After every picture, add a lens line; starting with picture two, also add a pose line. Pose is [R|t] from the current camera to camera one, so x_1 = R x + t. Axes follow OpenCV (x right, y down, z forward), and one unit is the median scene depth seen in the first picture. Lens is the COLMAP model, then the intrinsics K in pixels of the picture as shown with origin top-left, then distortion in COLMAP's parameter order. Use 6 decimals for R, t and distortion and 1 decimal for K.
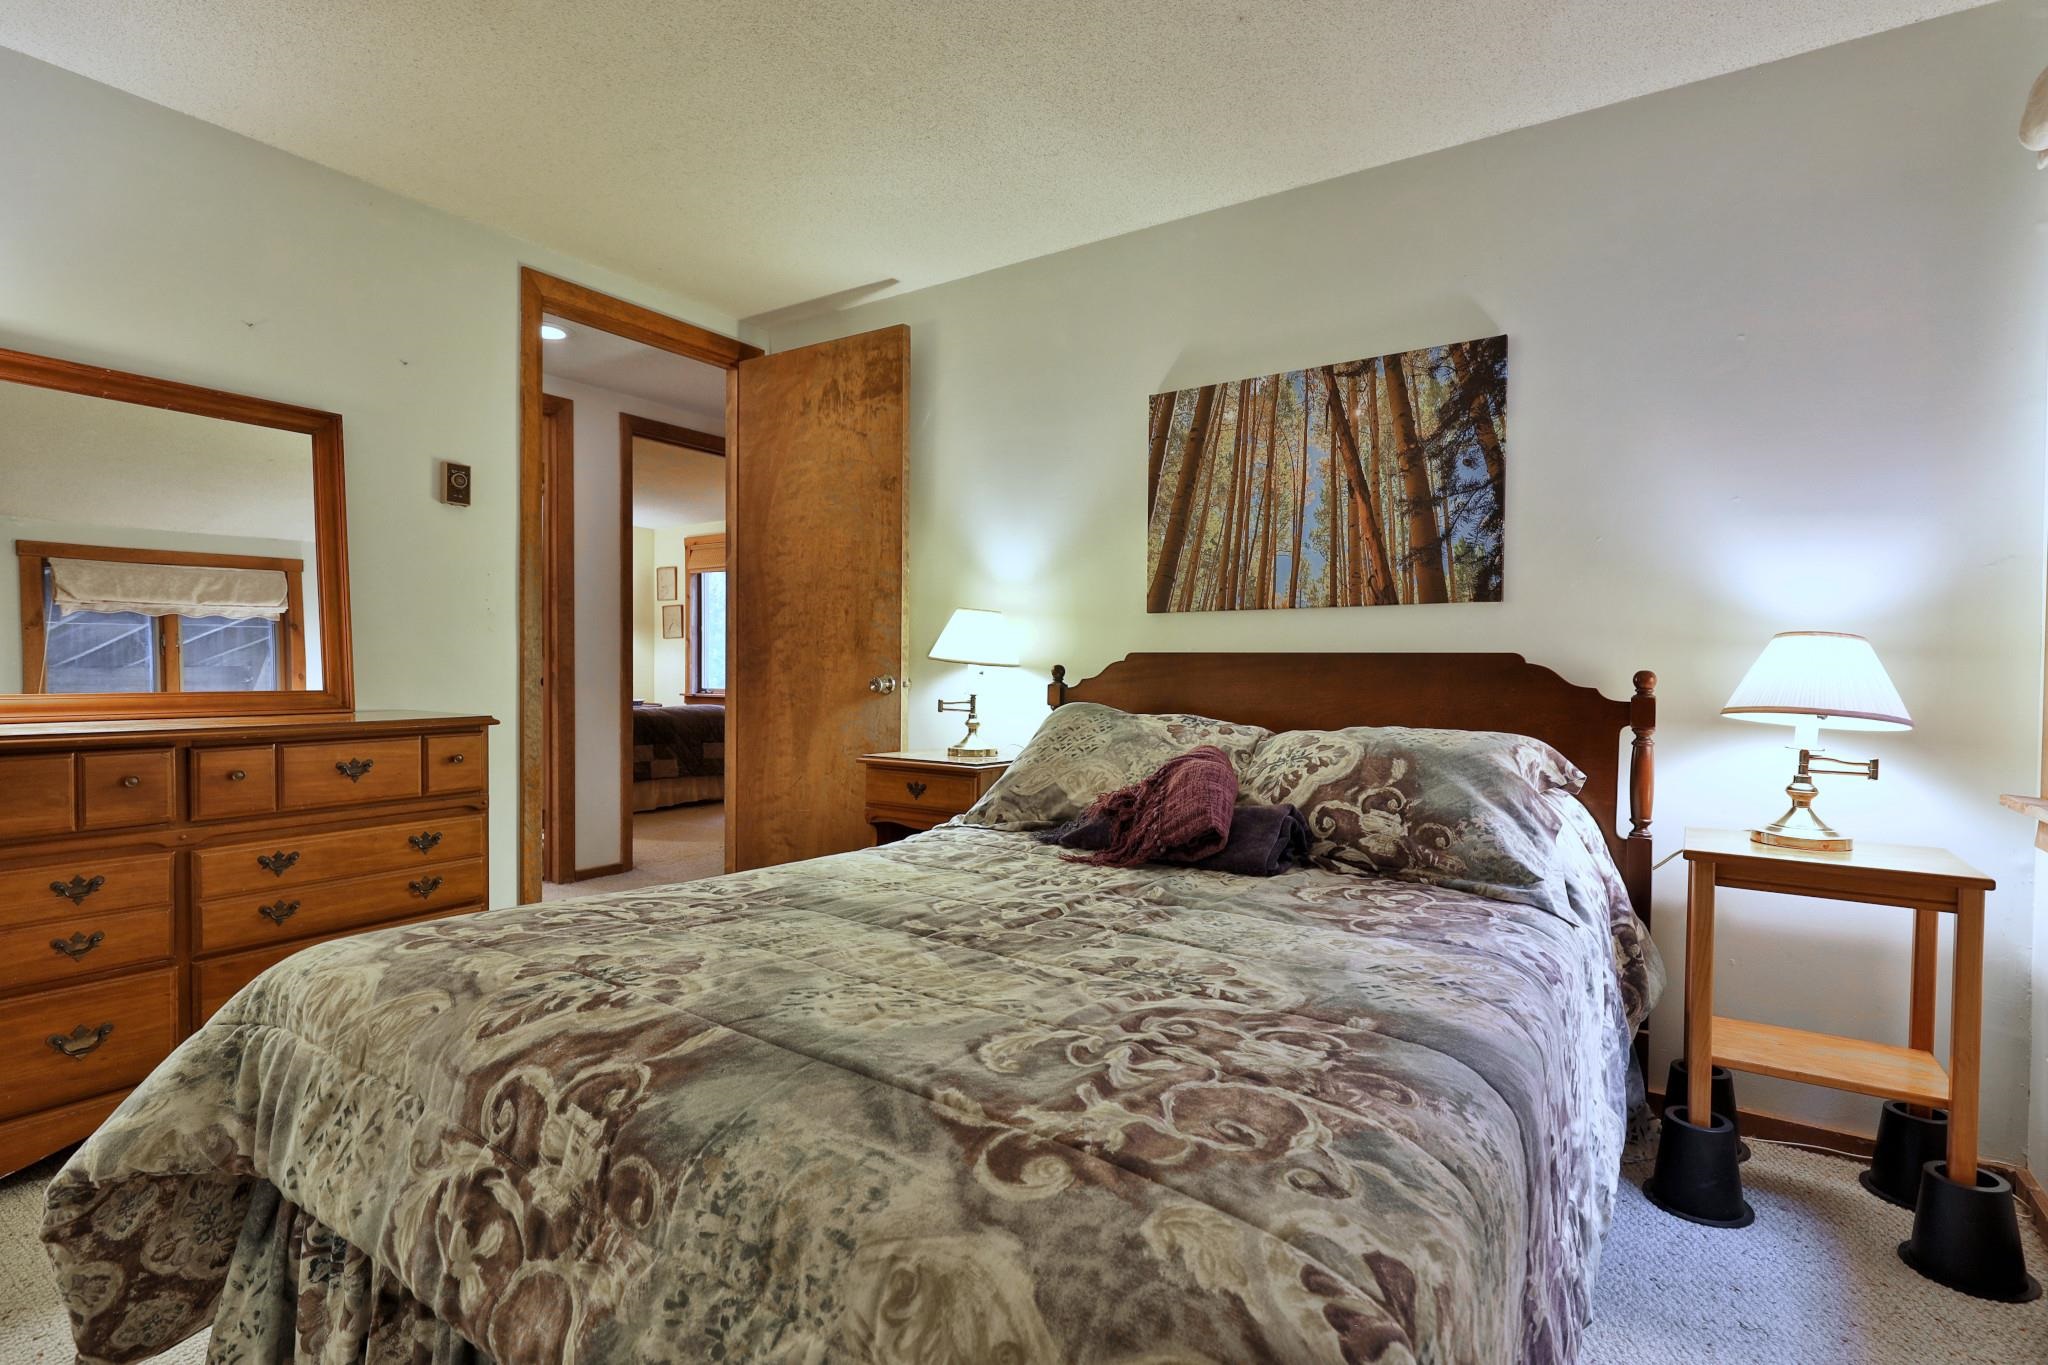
lens RADIAL K [[953.1, 0, 1018.1], [0, 953.1, 679.8], [0, 0, 1]] dist [-0.000430, 0.000067]
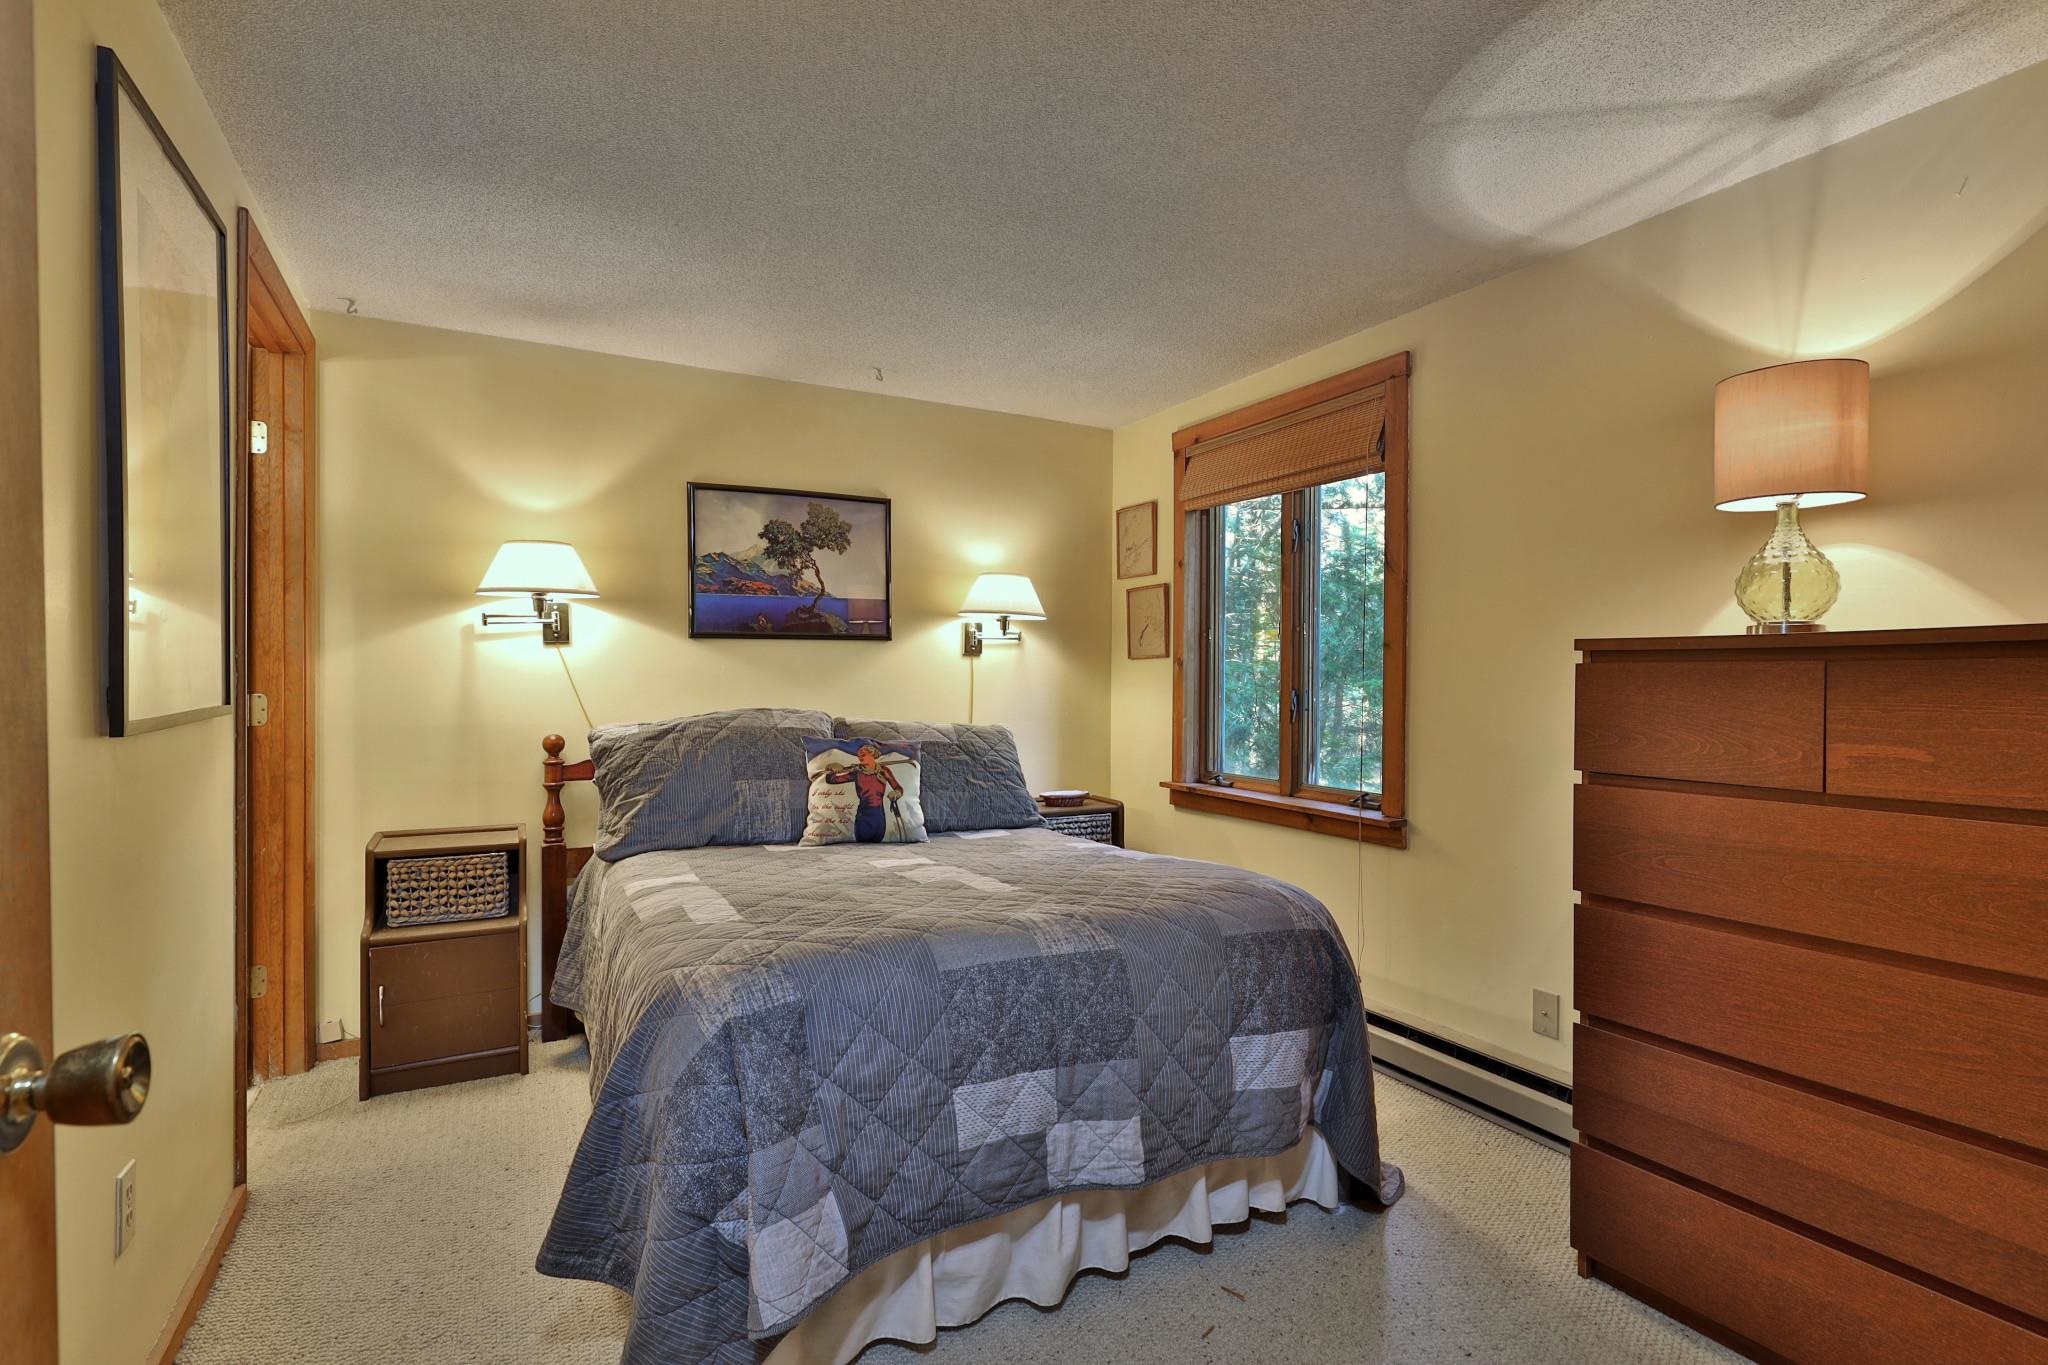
lens RADIAL K [[953.1, 0, 1024.9], [0, 953.1, 689.0], [0, 0, 1]] dist [-0.000430, 0.000067]
pose [[0.883794, 0.003988, -0.467858, -0.202315], [-0.010902, 0.999868, -0.012071, -0.022677], [0.467748, 0.015769, 0.883721, 0.574950]]
